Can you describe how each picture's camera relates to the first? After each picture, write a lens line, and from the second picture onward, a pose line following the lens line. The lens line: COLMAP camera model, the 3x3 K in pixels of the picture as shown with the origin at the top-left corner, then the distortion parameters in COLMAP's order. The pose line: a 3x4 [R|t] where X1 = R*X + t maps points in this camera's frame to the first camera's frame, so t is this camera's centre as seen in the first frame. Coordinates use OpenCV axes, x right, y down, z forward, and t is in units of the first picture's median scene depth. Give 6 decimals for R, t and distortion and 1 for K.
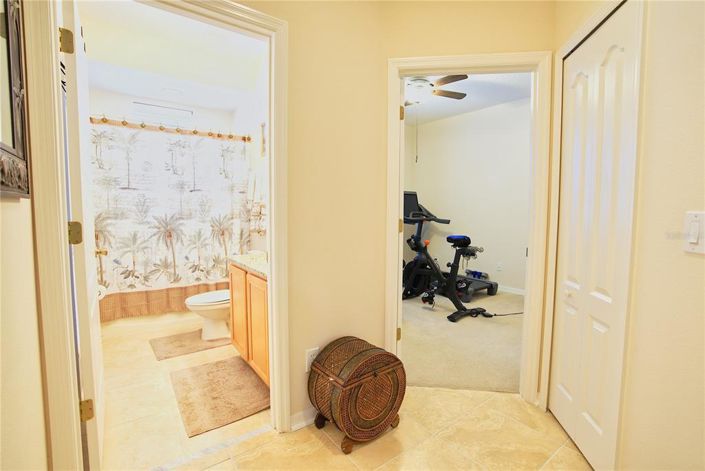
lens RADIAL K [[324.7, 0, 355.3], [0, 324.7, 234.1], [0, 0, 1]] dist [-0.067810, 0.024975]
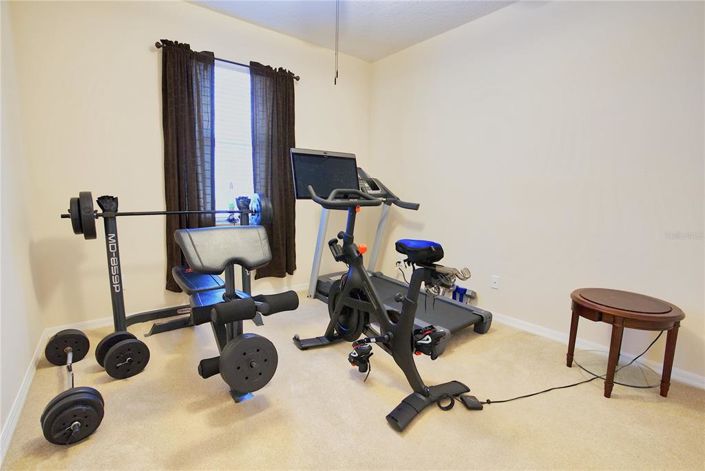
lens RADIAL K [[324.7, 0, 355.3], [0, 324.7, 234.1], [0, 0, 1]] dist [-0.067810, 0.024975]
pose [[0.999270, 0.010931, 0.036604, 0.191753], [-0.013235, 0.997906, 0.063306, -0.029548], [-0.035836, -0.063744, 0.997323, 0.485165]]
